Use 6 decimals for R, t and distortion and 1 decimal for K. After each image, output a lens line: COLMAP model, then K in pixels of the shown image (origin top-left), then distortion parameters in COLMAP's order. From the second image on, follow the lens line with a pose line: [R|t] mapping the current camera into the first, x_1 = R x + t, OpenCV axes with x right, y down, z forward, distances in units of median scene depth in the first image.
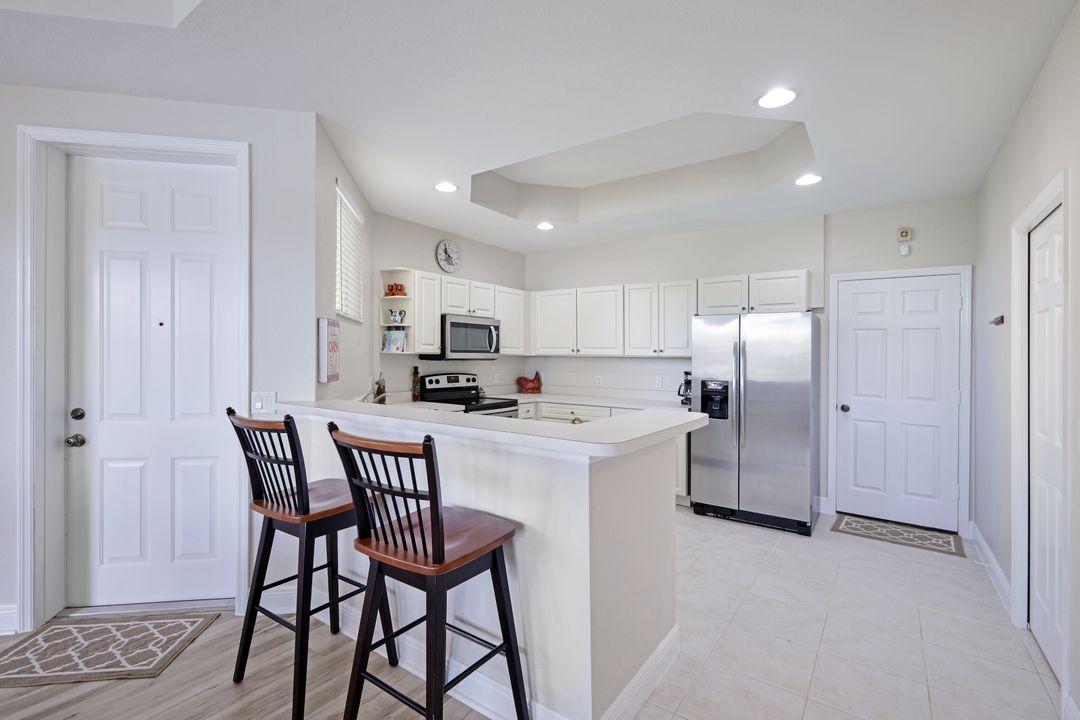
lens RADIAL K [[481.8, 0, 546.2], [0, 481.8, 360.4], [0, 0, 1]] dist [0.008299, -0.001452]
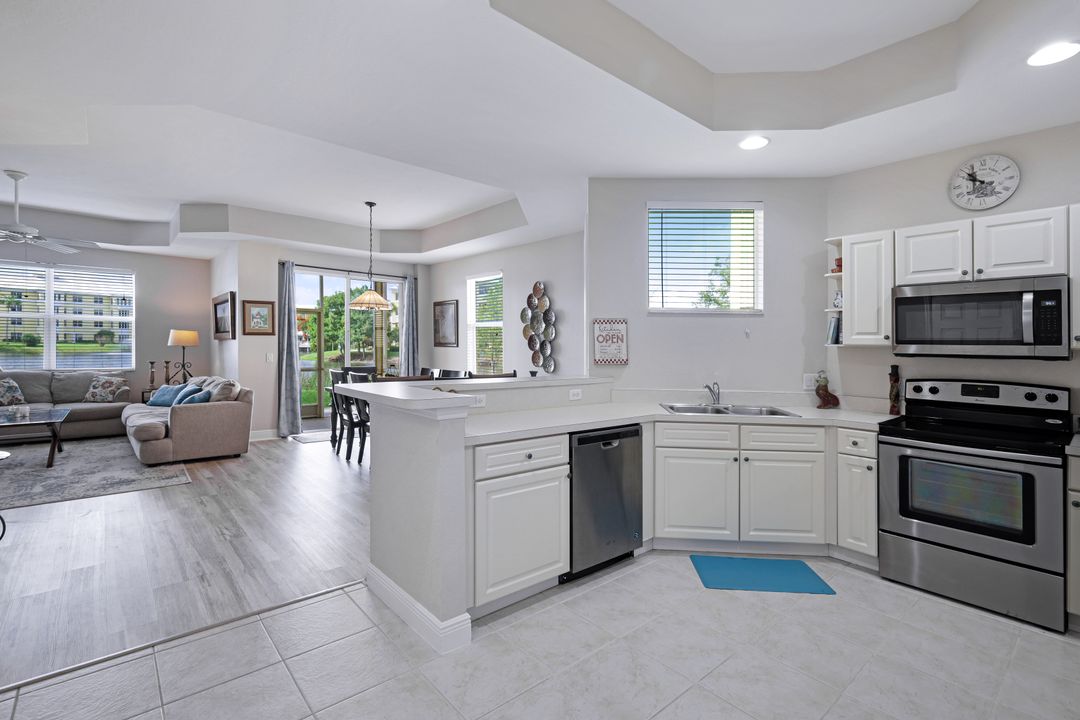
lens RADIAL K [[481.8, 0, 540.7], [0, 481.8, 351.0], [0, 0, 1]] dist [0.008299, -0.001452]
pose [[-0.220228, -0.002853, -0.975444, 0.508866], [-0.025837, 0.999662, 0.002910, 0.003180], [0.975106, 0.025844, -0.220227, 0.622186]]
